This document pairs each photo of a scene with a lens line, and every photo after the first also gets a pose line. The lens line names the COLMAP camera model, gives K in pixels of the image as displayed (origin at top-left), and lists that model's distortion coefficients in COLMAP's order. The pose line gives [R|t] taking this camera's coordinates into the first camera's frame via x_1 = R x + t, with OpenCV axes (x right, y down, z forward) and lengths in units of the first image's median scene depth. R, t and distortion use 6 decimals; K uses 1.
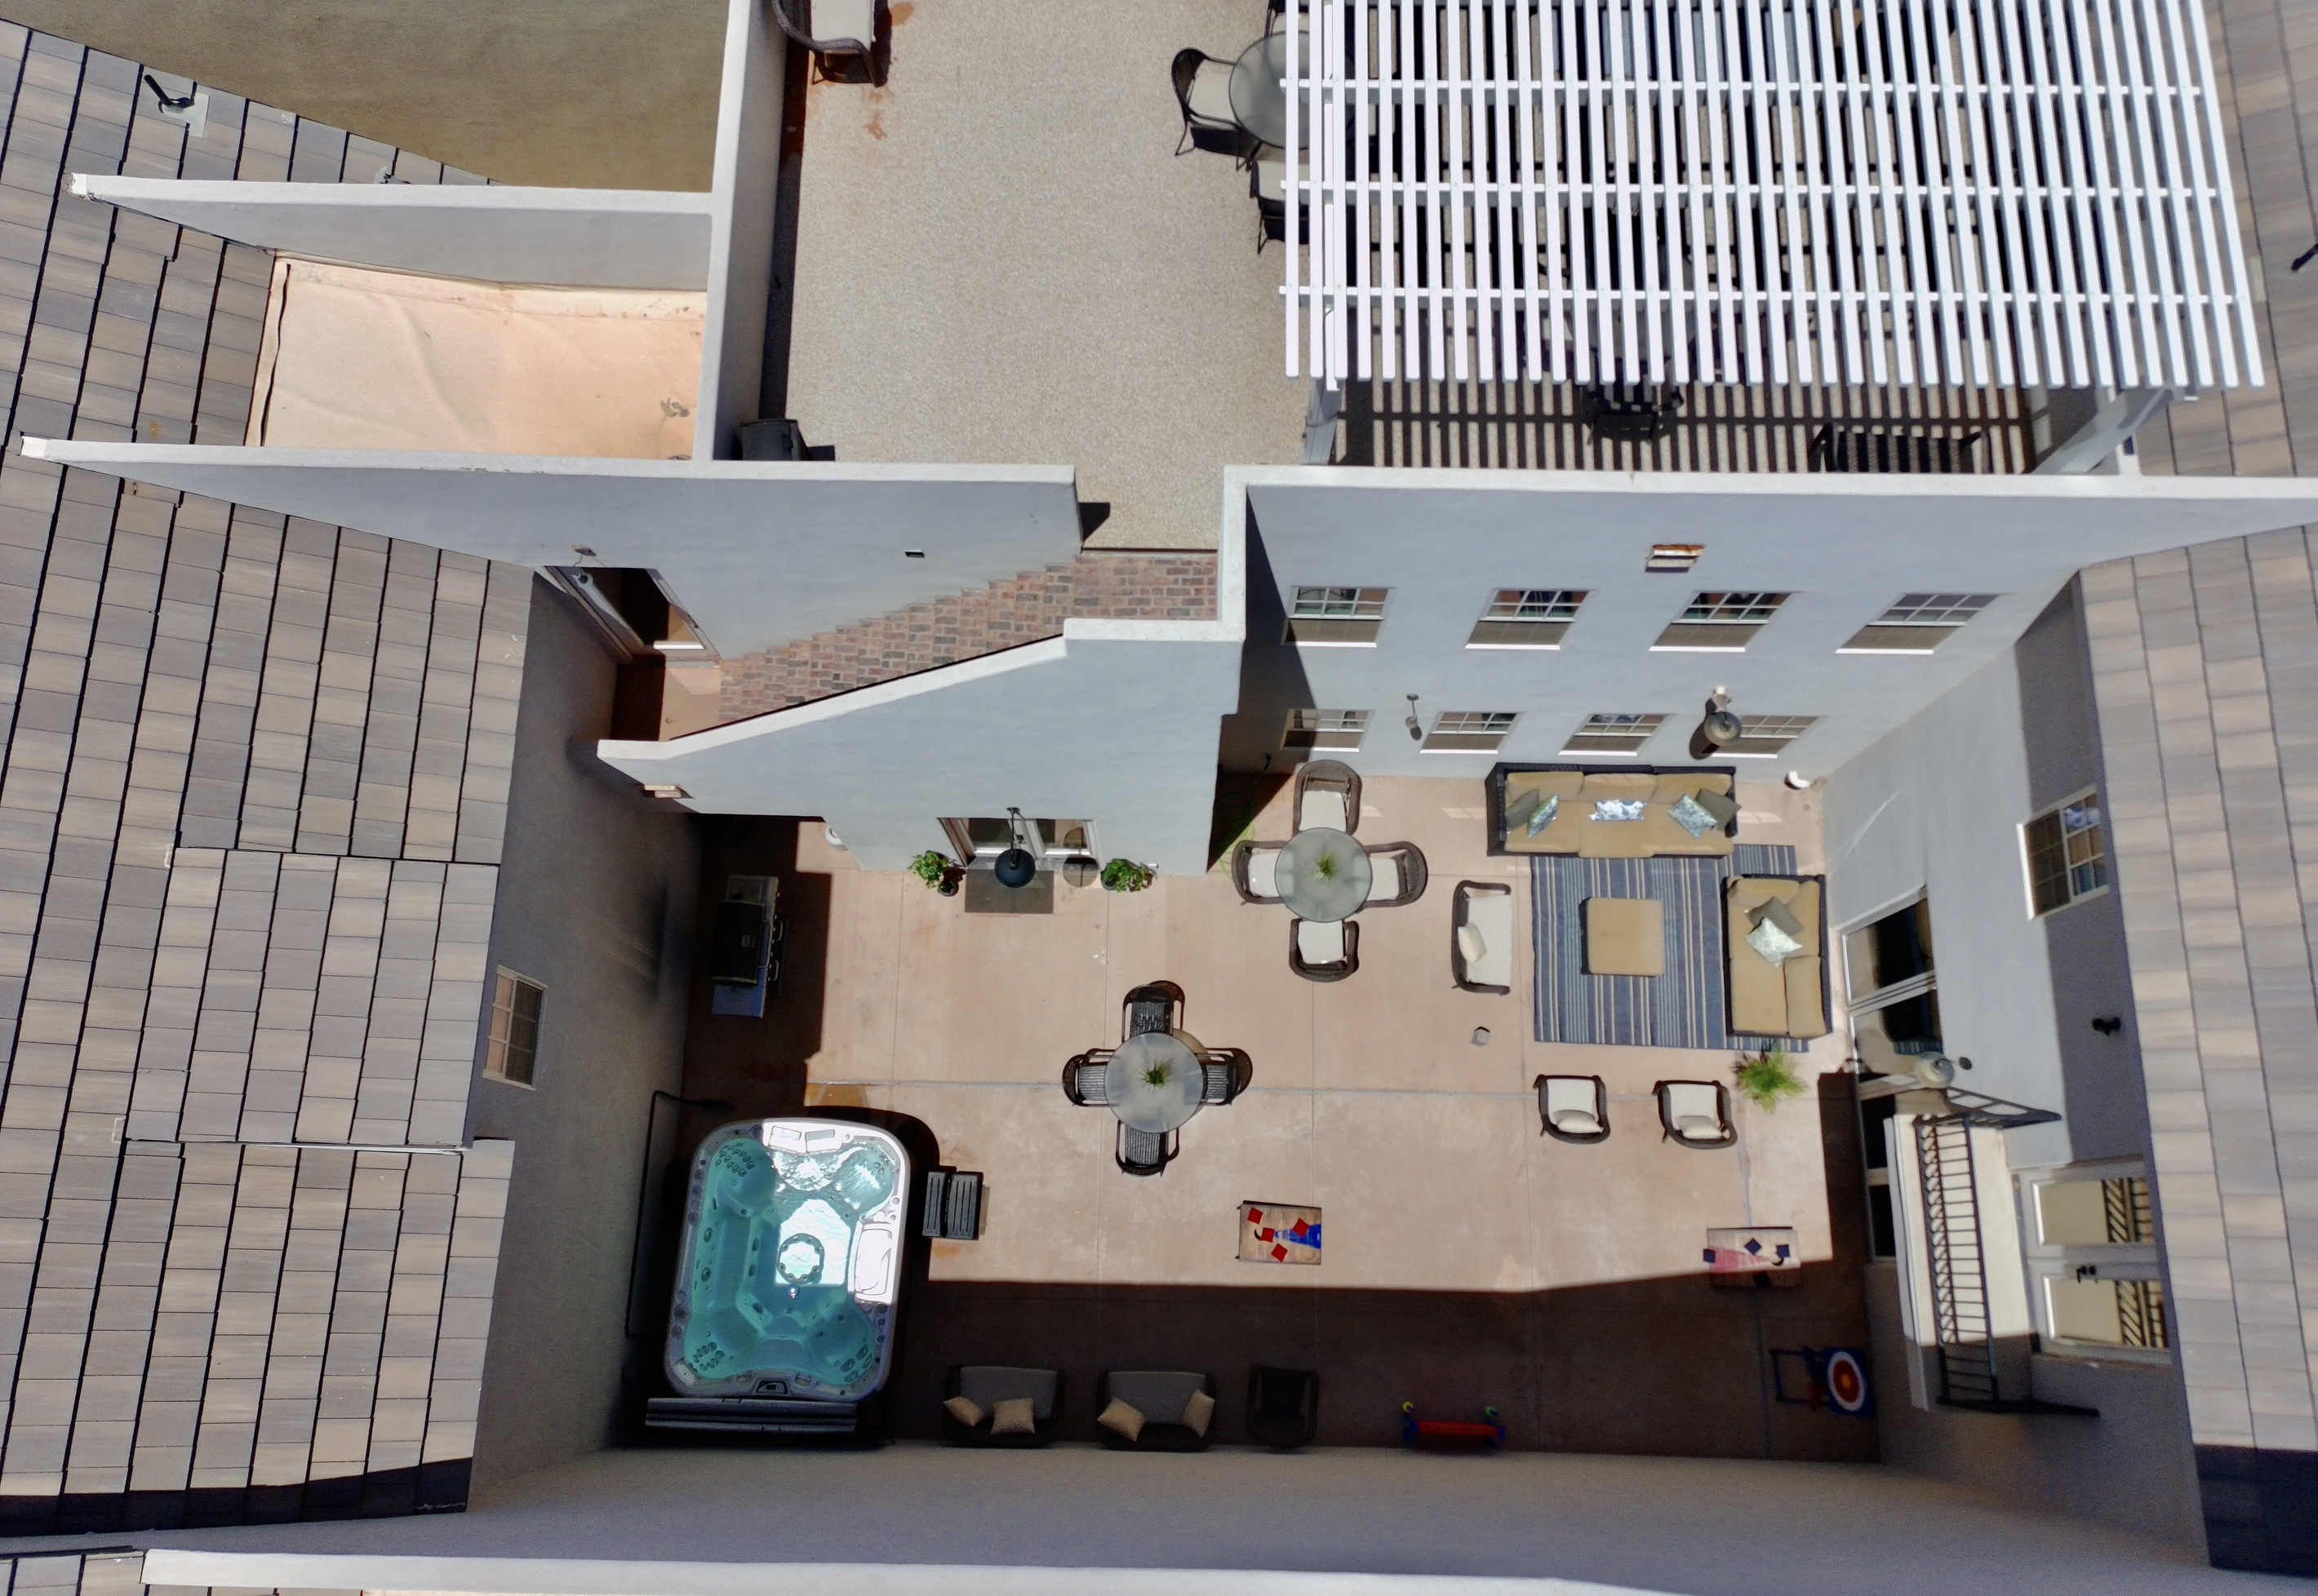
lens RADIAL K [[1726.0, 0, 1155.3], [0, 1726.0, 786.7], [0, 0, 1]] dist [0.054819, 0.003953]
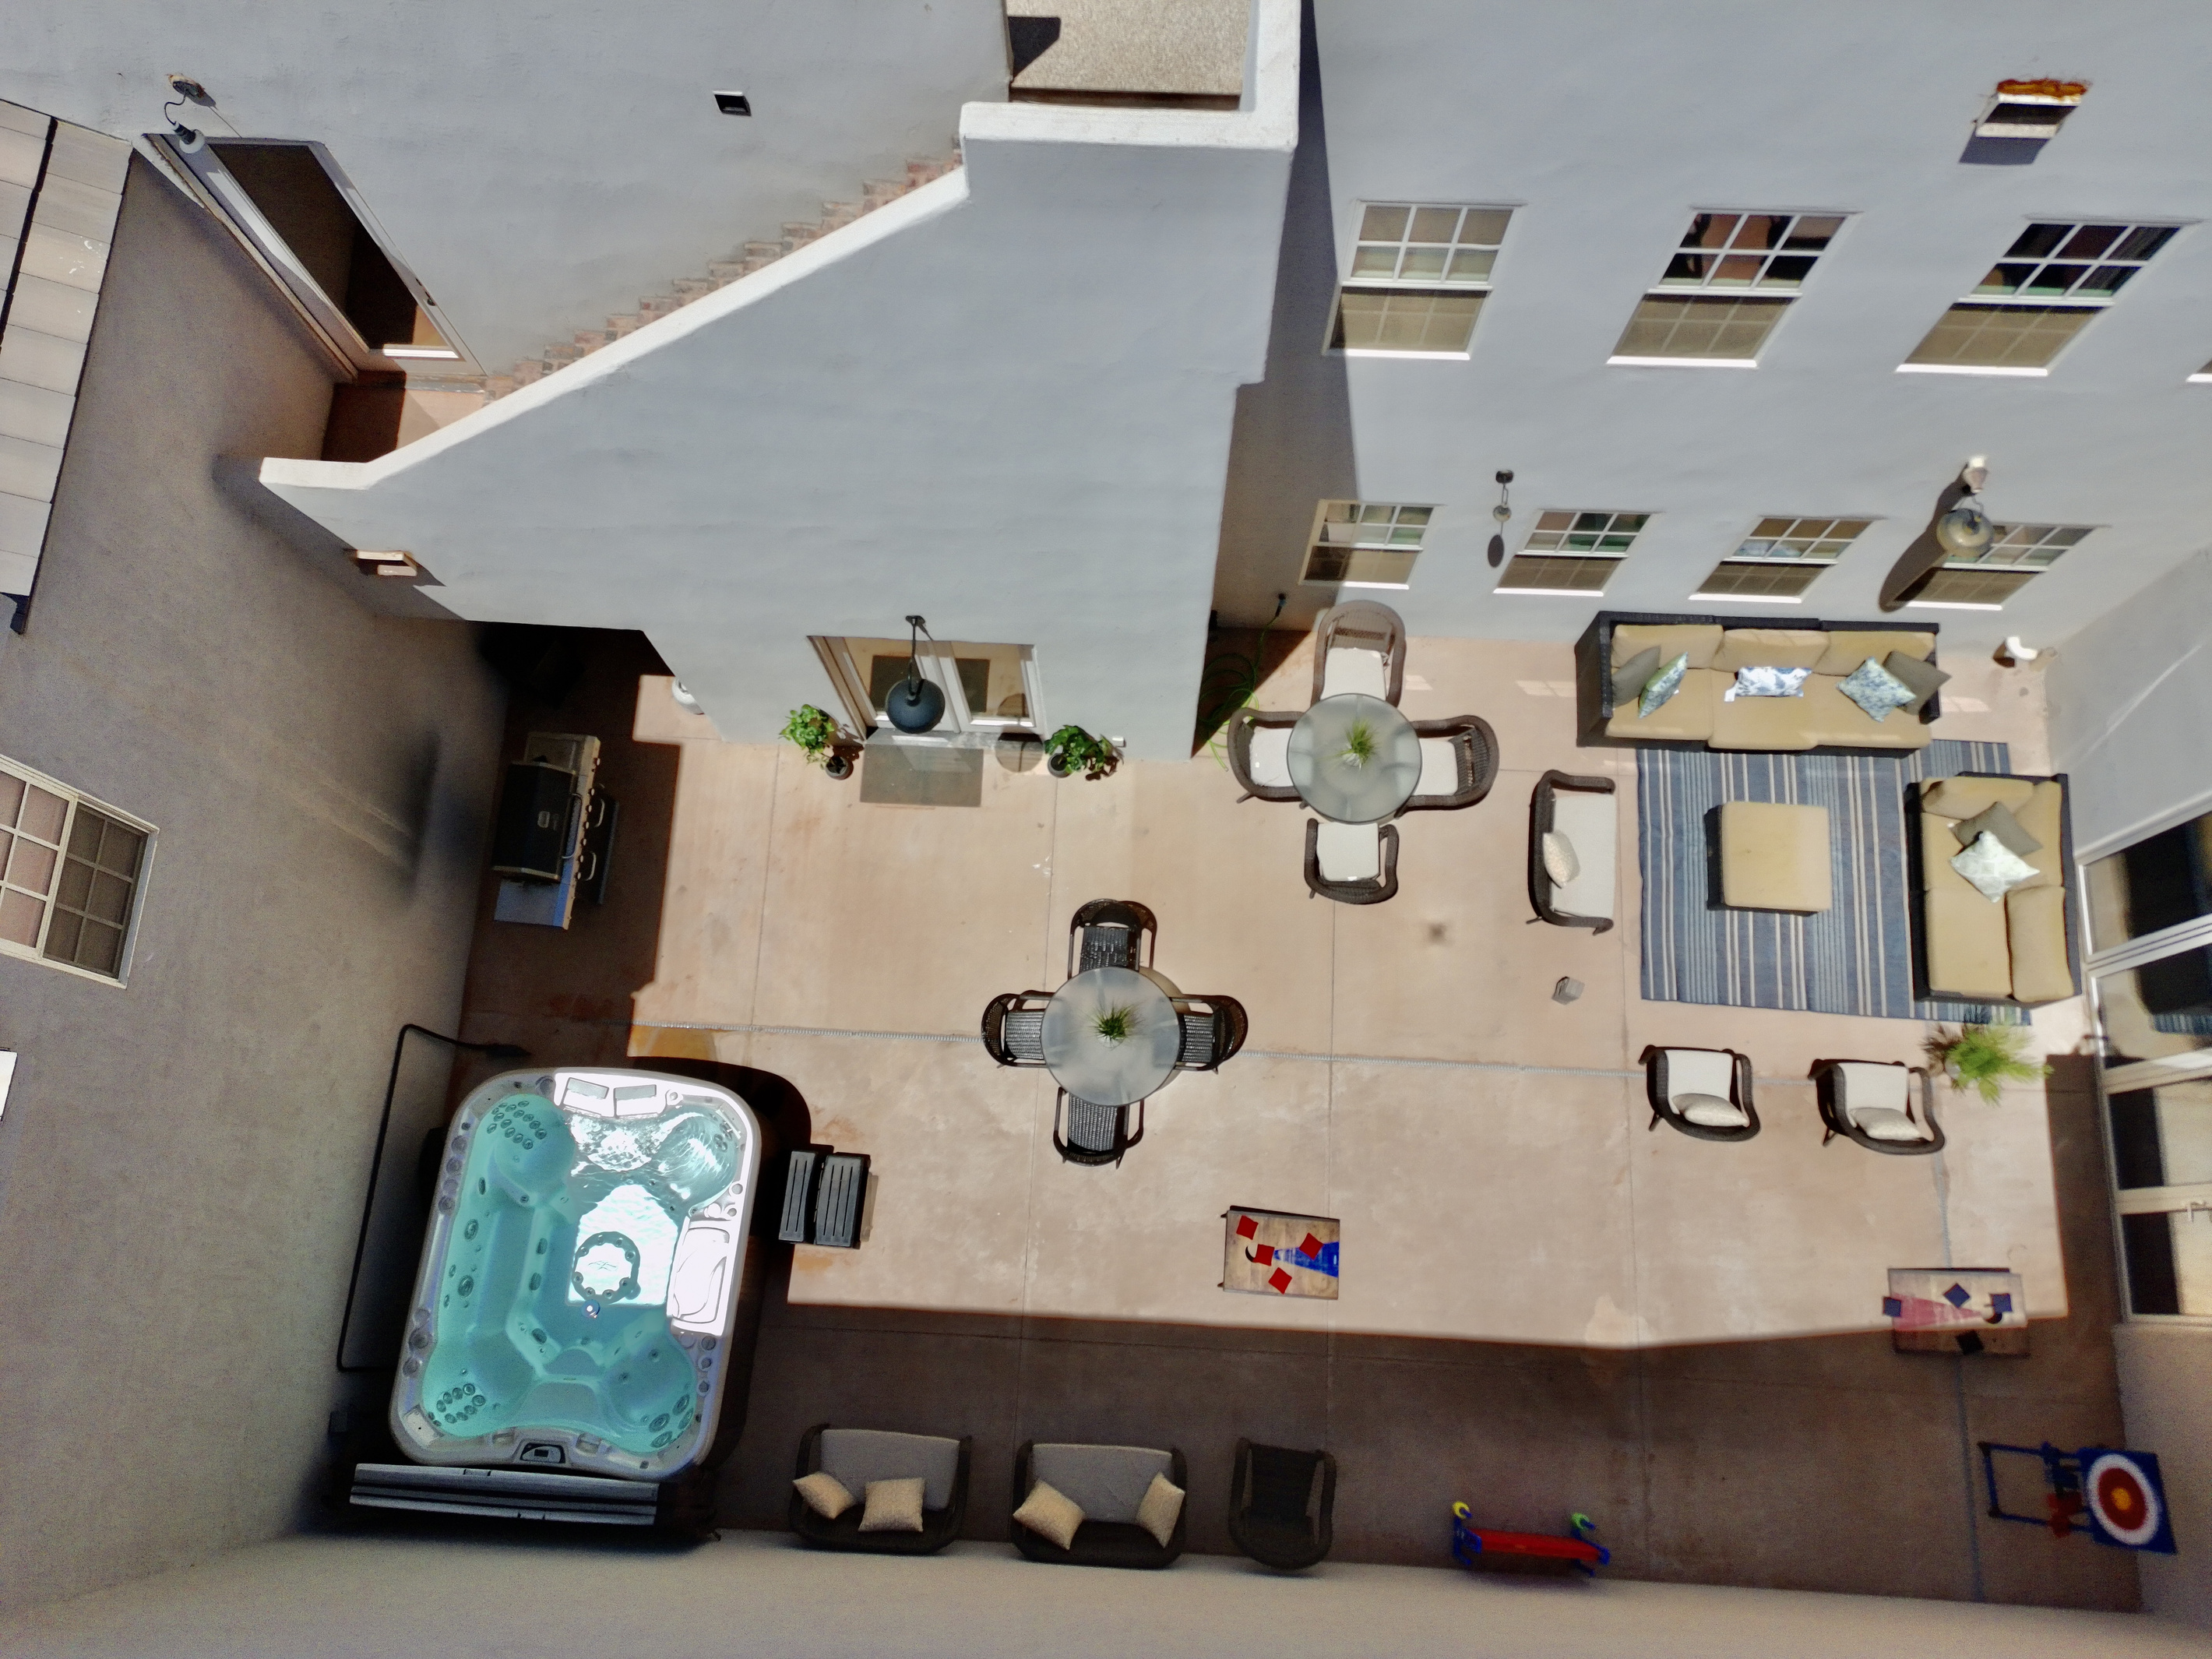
lens RADIAL K [[1635.8, 0, 1100.9], [0, 1635.8, 819.9], [0, 0, 1]] dist [0.074016, -0.071161]
pose [[0.999455, 0.028951, -0.015845, 0.003449], [-0.029011, 0.999573, -0.003589, 0.084053], [0.015734, 0.004046, 0.999868, 0.321594]]
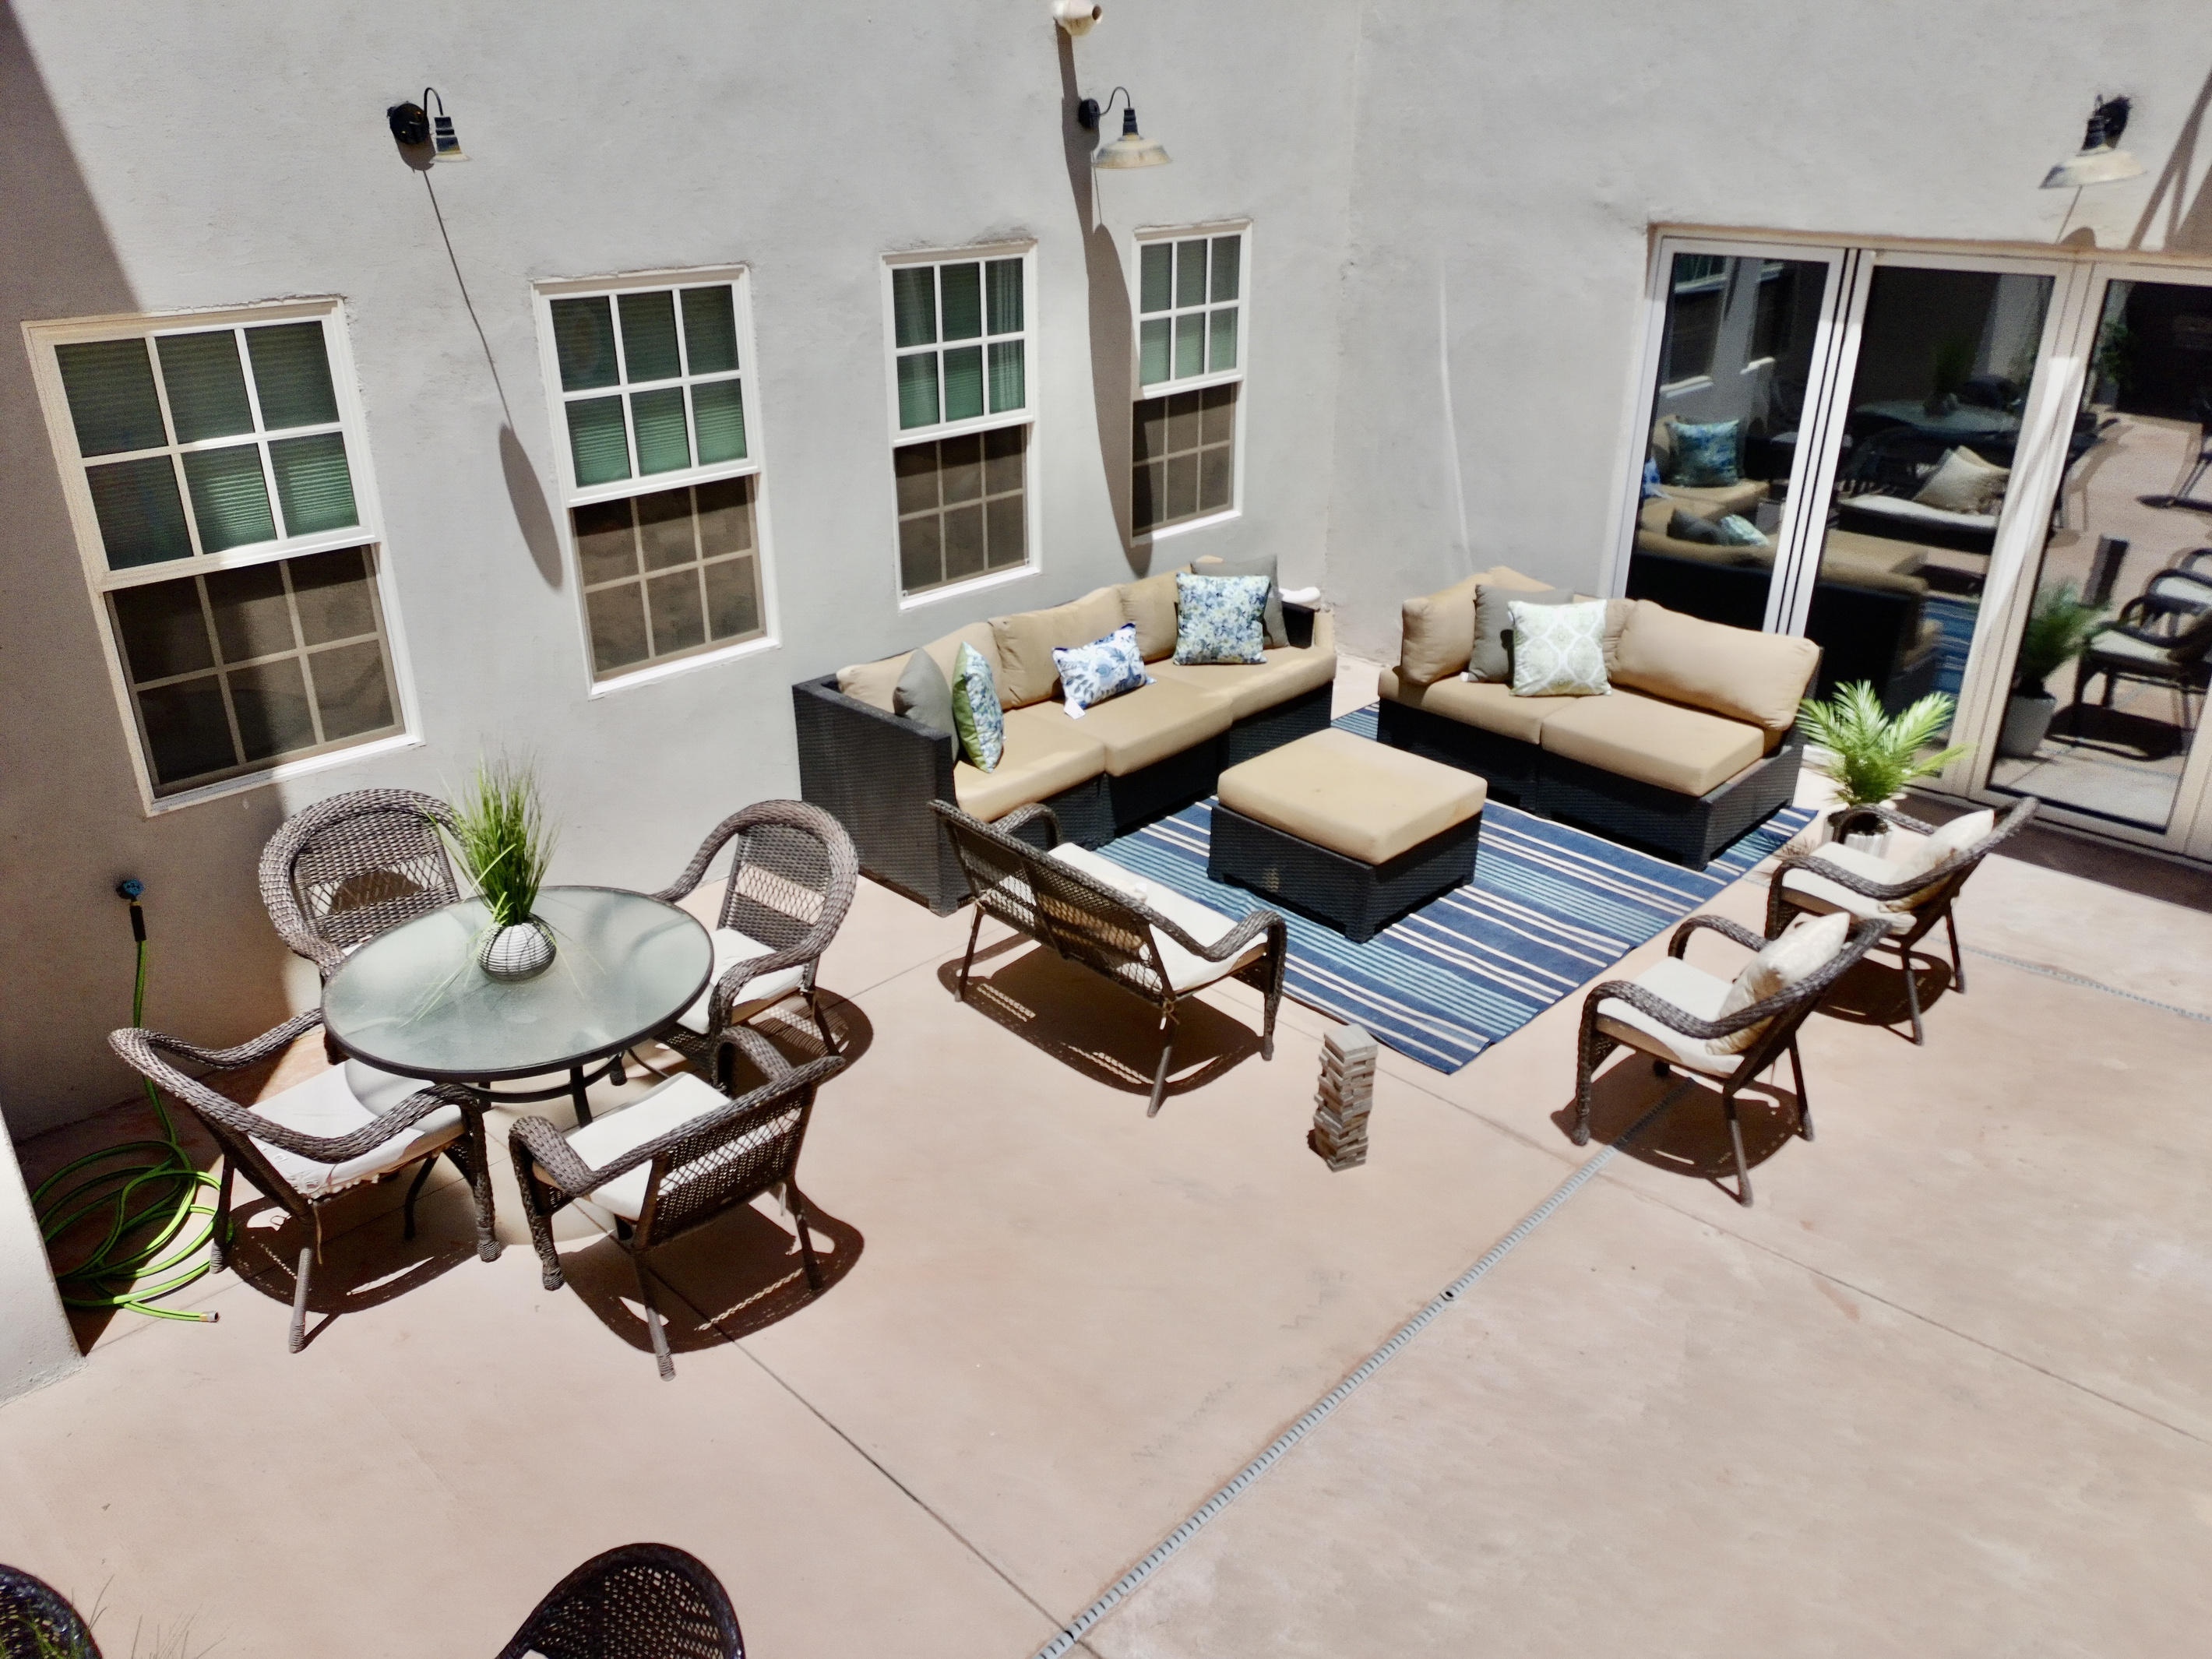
lens RADIAL K [[1635.8, 0, 1107.5], [0, 1635.8, 818.5], [0, 0, 1]] dist [0.074016, -0.071161]
pose [[0.670914, -0.294671, 0.680473, -0.008114], [0.713814, 0.505202, -0.485016, 0.229595], [-0.200856, 0.811135, 0.549287, 0.840071]]
